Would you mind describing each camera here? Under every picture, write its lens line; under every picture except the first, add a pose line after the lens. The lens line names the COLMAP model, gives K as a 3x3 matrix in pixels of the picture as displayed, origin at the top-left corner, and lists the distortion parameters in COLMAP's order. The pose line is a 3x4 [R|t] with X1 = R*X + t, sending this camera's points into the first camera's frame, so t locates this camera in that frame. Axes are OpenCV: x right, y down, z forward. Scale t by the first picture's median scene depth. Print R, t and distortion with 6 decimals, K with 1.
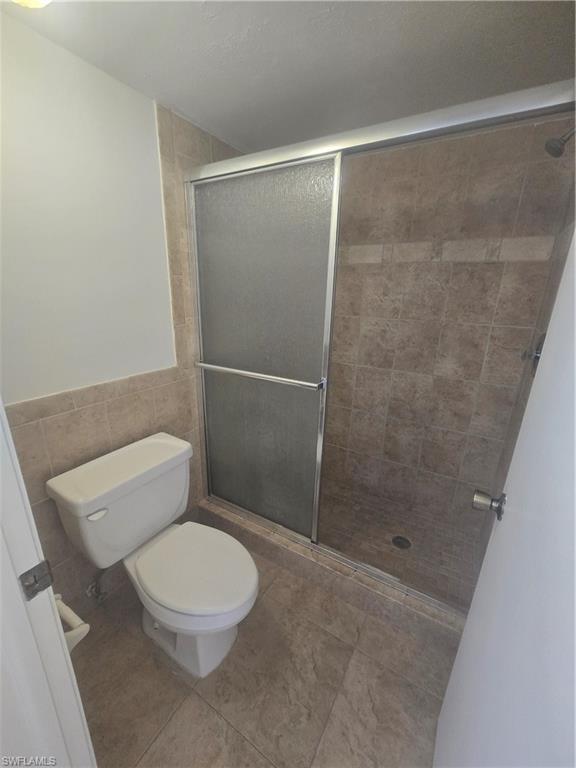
lens RADIAL K [[308.2, 0, 288.0], [0, 308.2, 384.0], [0, 0, 1]] dist [0.000748, -0.000411]
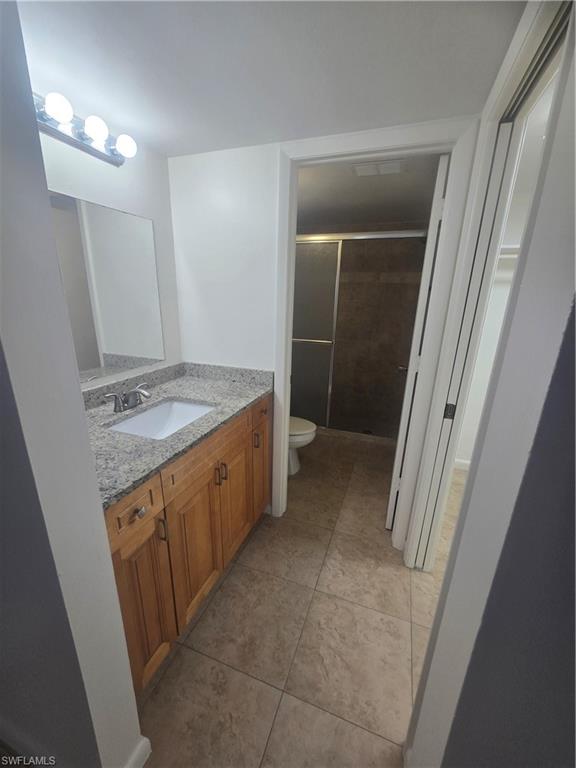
lens RADIAL K [[308.2, 0, 288.0], [0, 308.2, 384.0], [0, 0, 1]] dist [0.000748, -0.000411]
pose [[0.979209, -0.053740, 0.195606, -0.539105], [0.054250, 0.998524, 0.002754, 0.228818], [-0.195465, 0.007915, 0.980679, -0.879717]]
